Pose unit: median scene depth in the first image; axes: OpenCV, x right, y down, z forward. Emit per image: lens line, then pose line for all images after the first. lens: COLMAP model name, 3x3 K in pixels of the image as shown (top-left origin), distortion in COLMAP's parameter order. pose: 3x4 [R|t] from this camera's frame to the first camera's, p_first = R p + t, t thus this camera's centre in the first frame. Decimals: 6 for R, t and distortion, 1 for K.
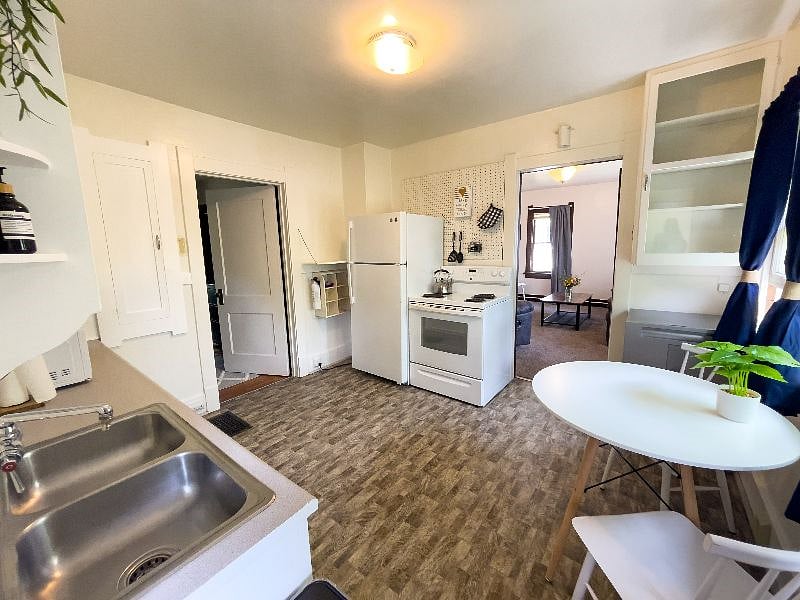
lens RADIAL K [[323.8, 0, 400.5], [0, 323.8, 298.4], [0, 0, 1]] dist [-0.000052, -0.000002]
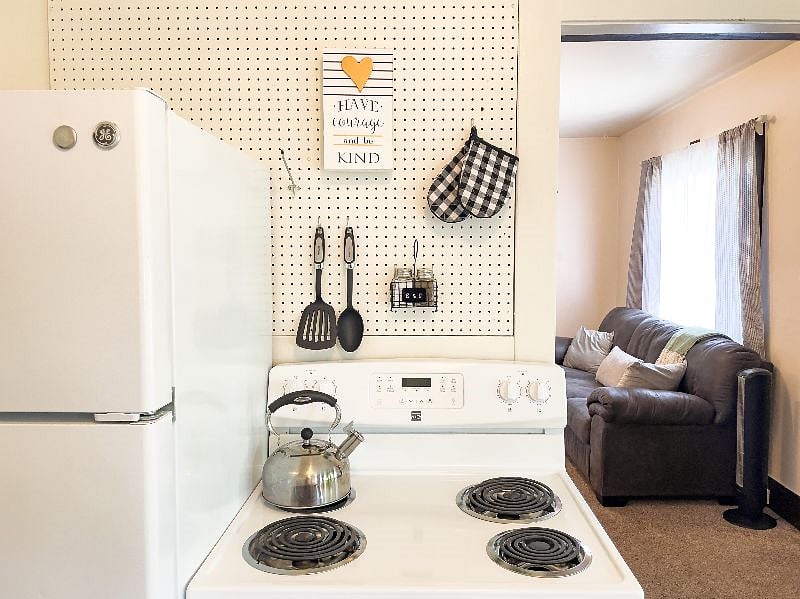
lens RADIAL K [[605.3, 0, 401.7], [0, 605.3, 297.2], [0, 0, 1]] dist [0.010117, 0.001400]
pose [[0.799656, -0.027841, 0.599813, -0.068265], [0.076865, 0.995452, -0.056270, -0.125729], [-0.595519, 0.091101, 0.798159, 0.620481]]
